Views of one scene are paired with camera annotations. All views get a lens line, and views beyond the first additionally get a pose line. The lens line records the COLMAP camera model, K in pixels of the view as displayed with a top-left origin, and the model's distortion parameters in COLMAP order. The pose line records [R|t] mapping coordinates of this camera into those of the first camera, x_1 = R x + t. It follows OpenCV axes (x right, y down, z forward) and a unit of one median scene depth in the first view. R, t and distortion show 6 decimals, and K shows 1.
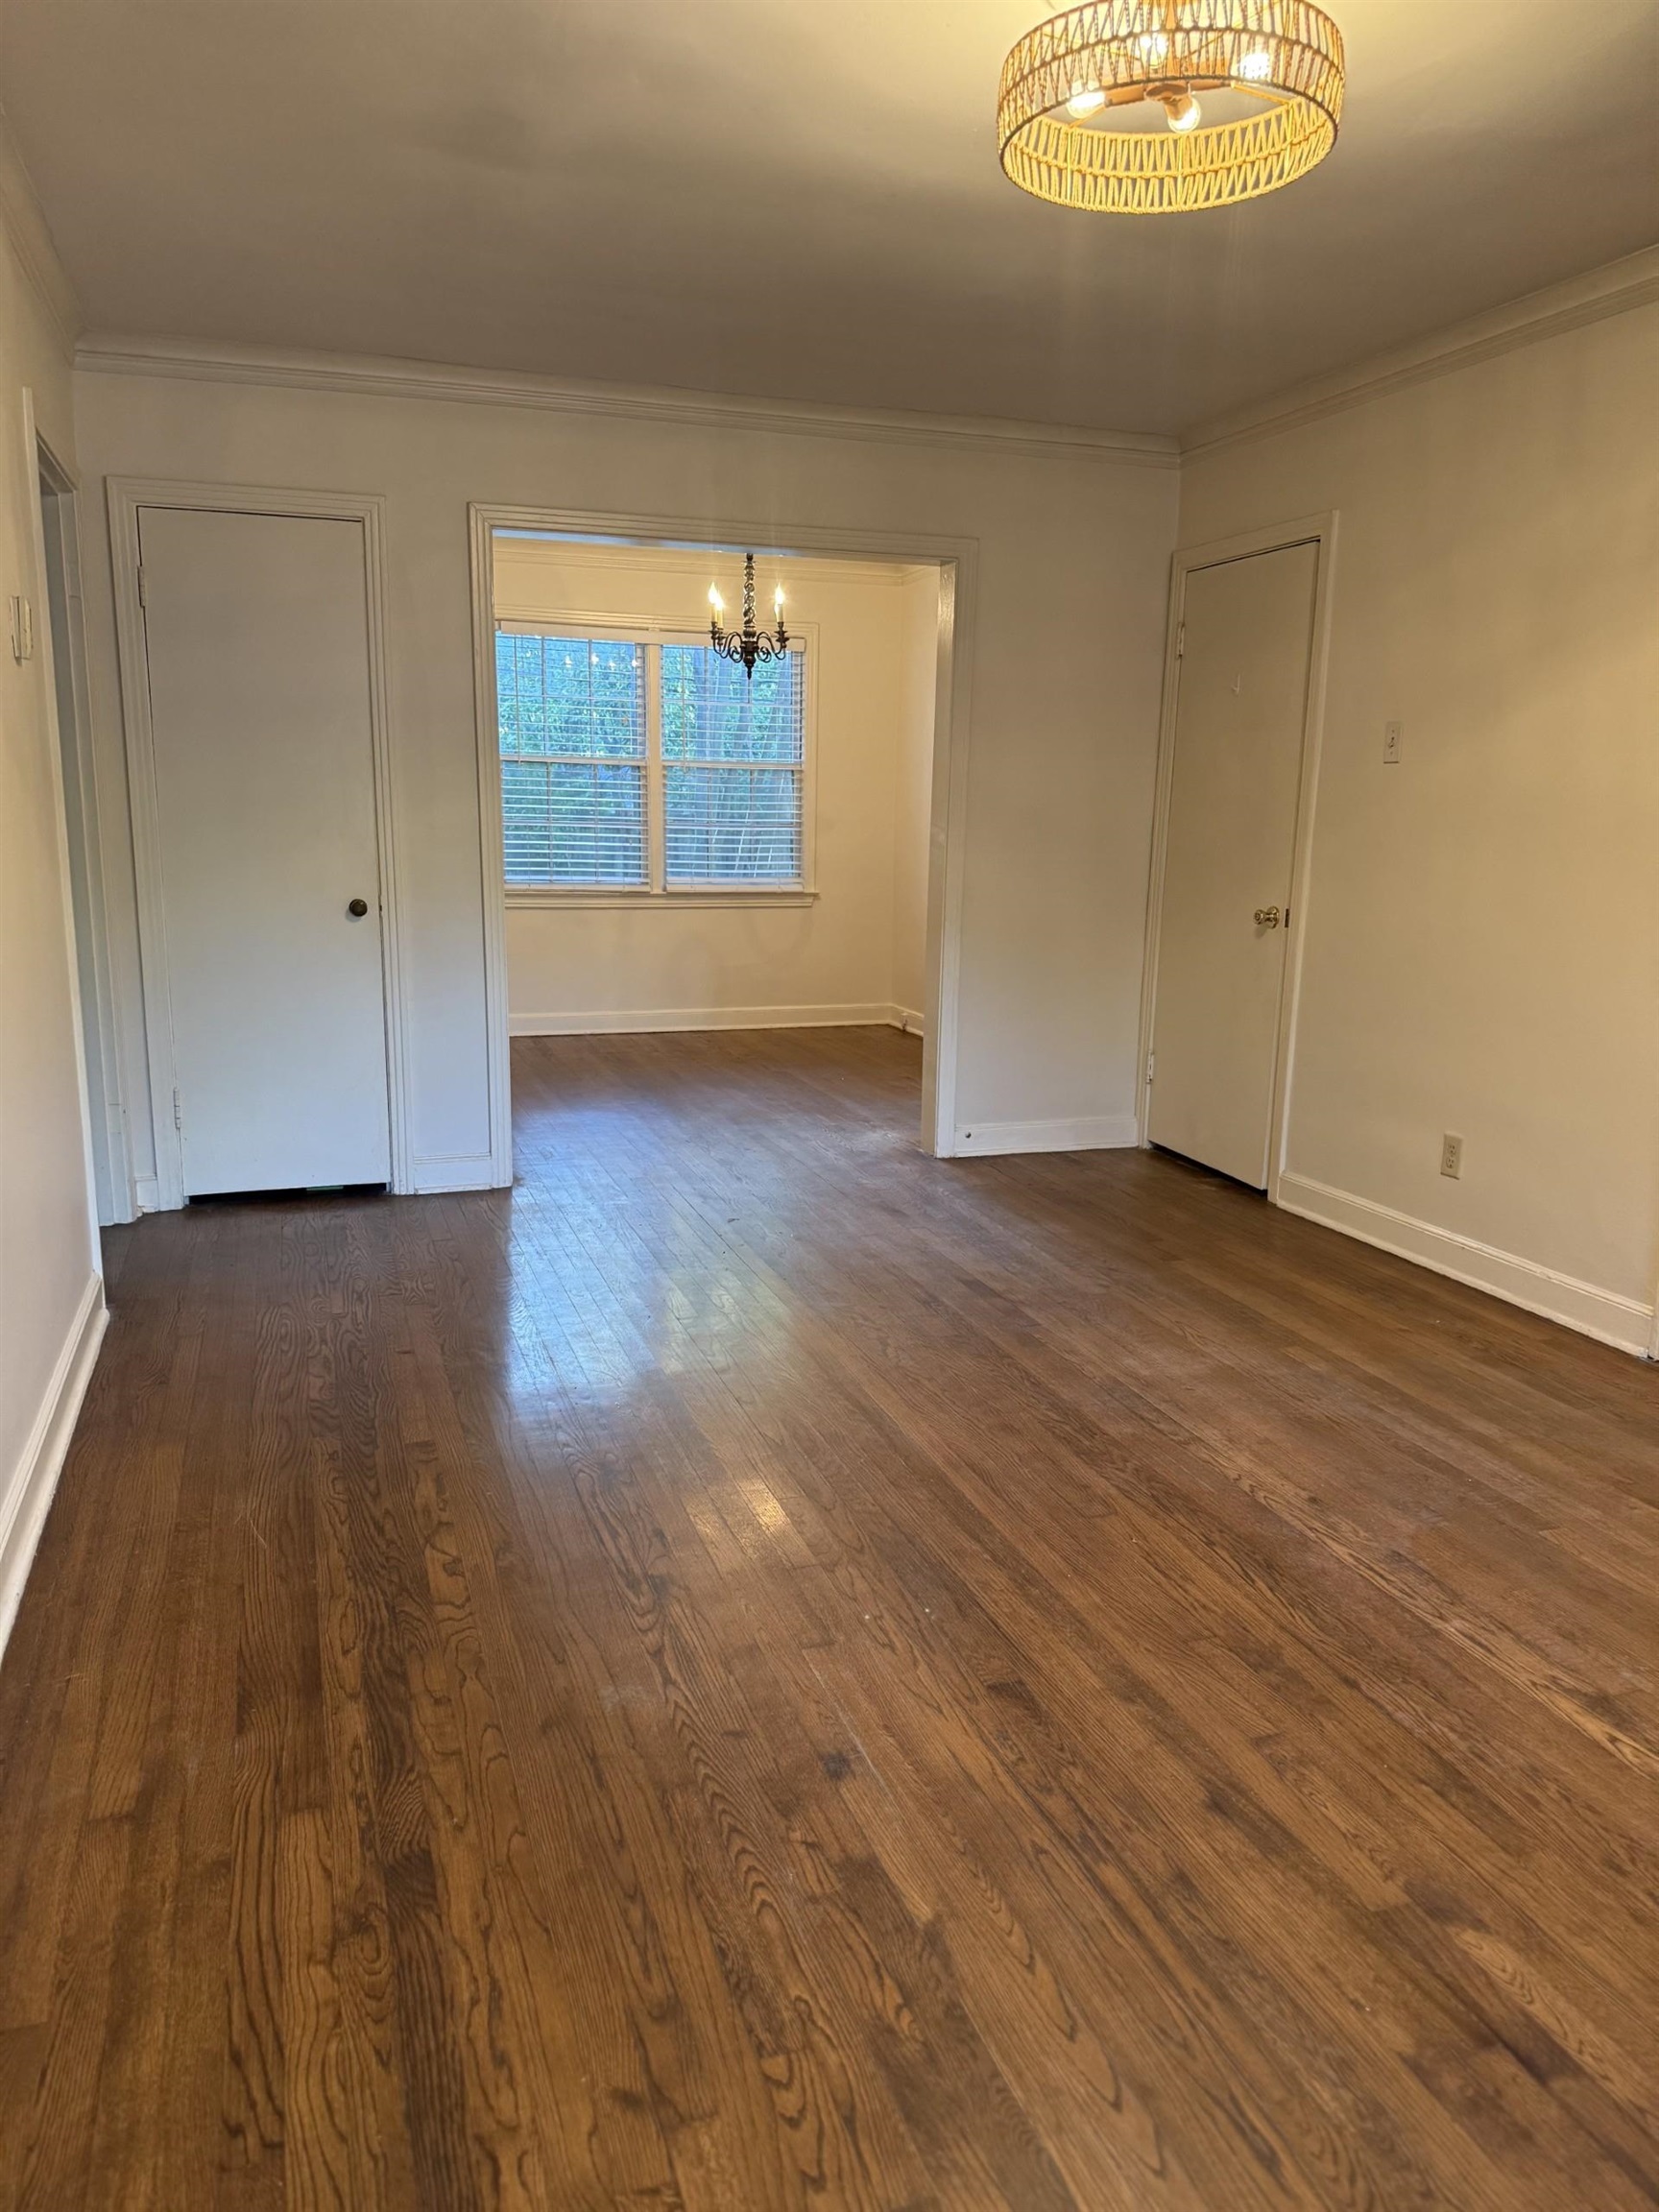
lens RADIAL K [[1559.6, 0, 838.6], [0, 1559.6, 1130.6], [0, 0, 1]] dist [0.048033, -0.061610]
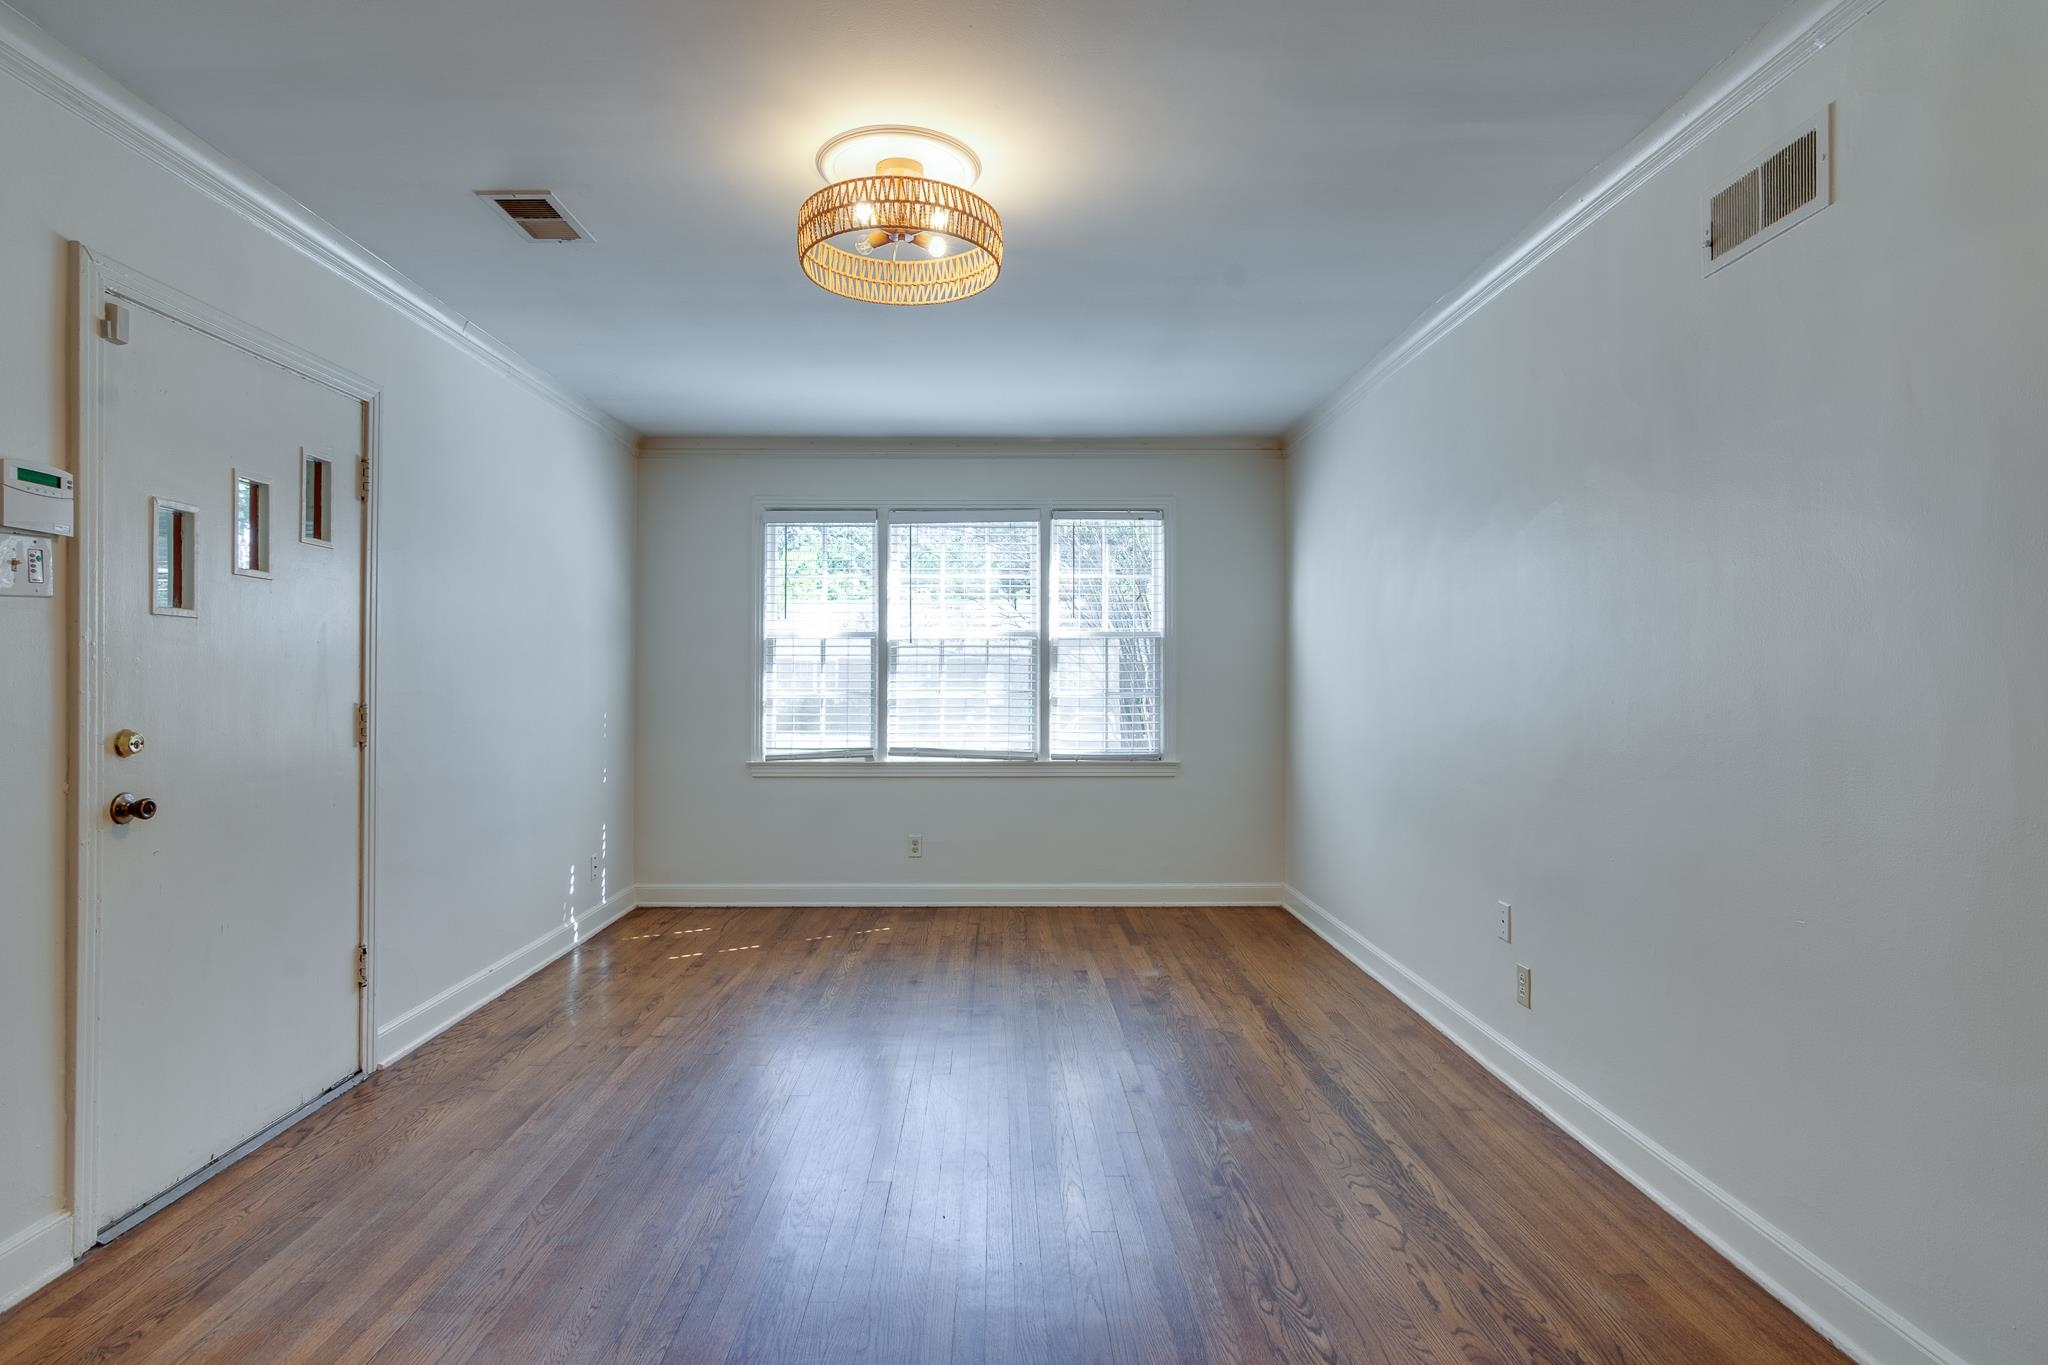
lens RADIAL K [[1029.9, 0, 1014.5], [0, 1029.9, 673.9], [0, 0, 1]] dist [-0.005955, 0.005098]
pose [[-0.949228, -0.012992, 0.314321, -0.203493], [0.053468, 0.977947, 0.201893, -0.334054], [-0.310012, 0.208449, -0.927600, 1.641574]]
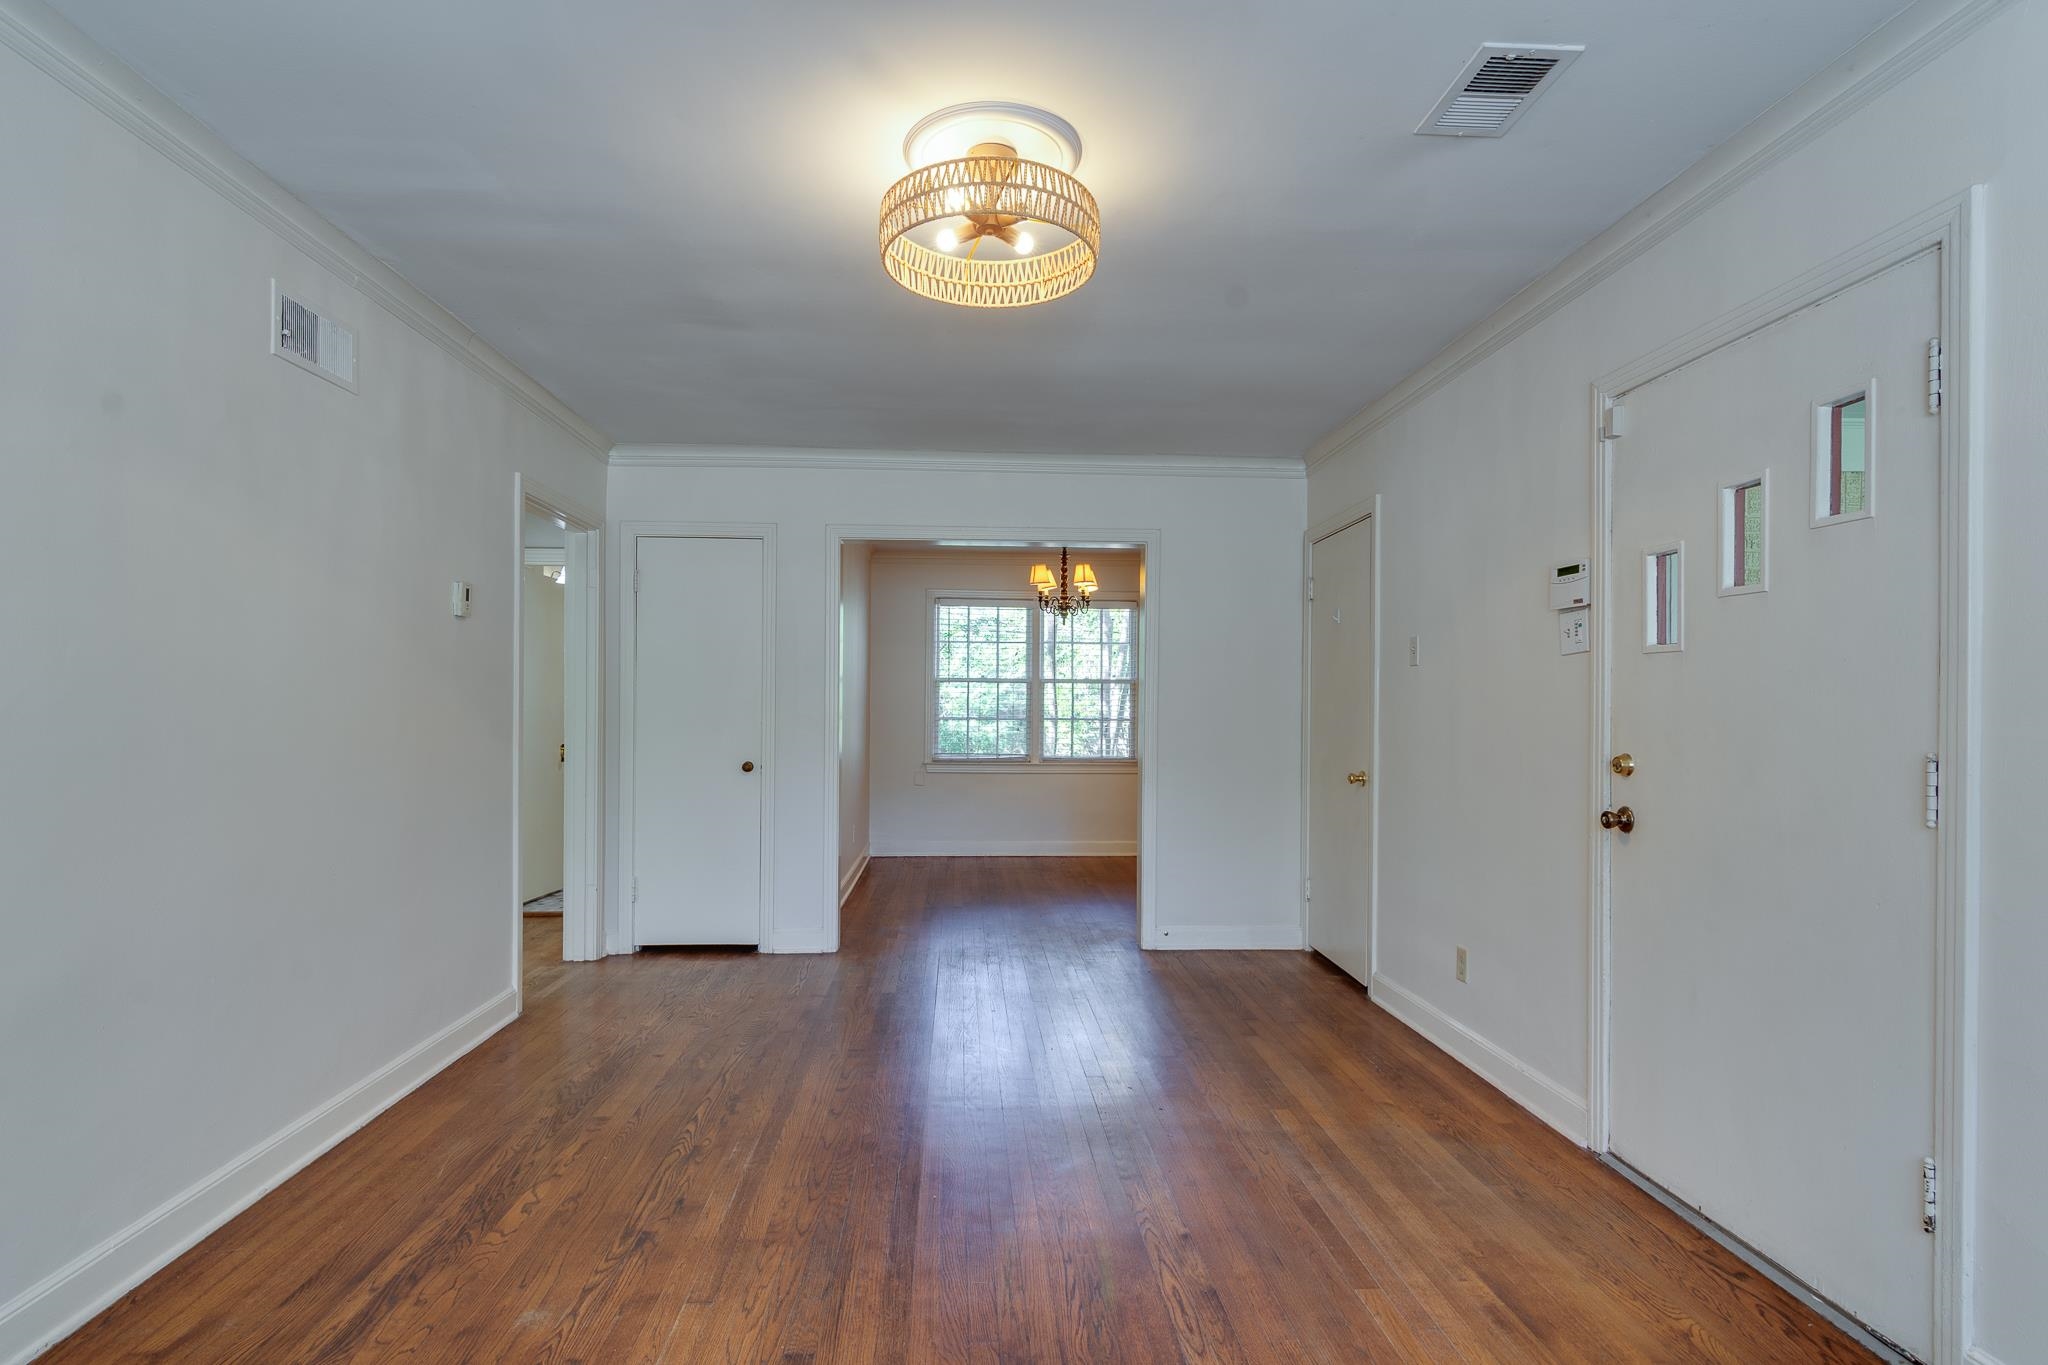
lens RADIAL K [[1029.9, 0, 1025.3], [0, 1029.9, 704.1], [0, 0, 1]] dist [-0.005955, 0.005098]
pose [[0.963206, -0.009607, -0.268593, 0.404067], [-0.048763, 0.976528, -0.209799, 0.003900], [0.264304, 0.215177, 0.940129, 0.122304]]
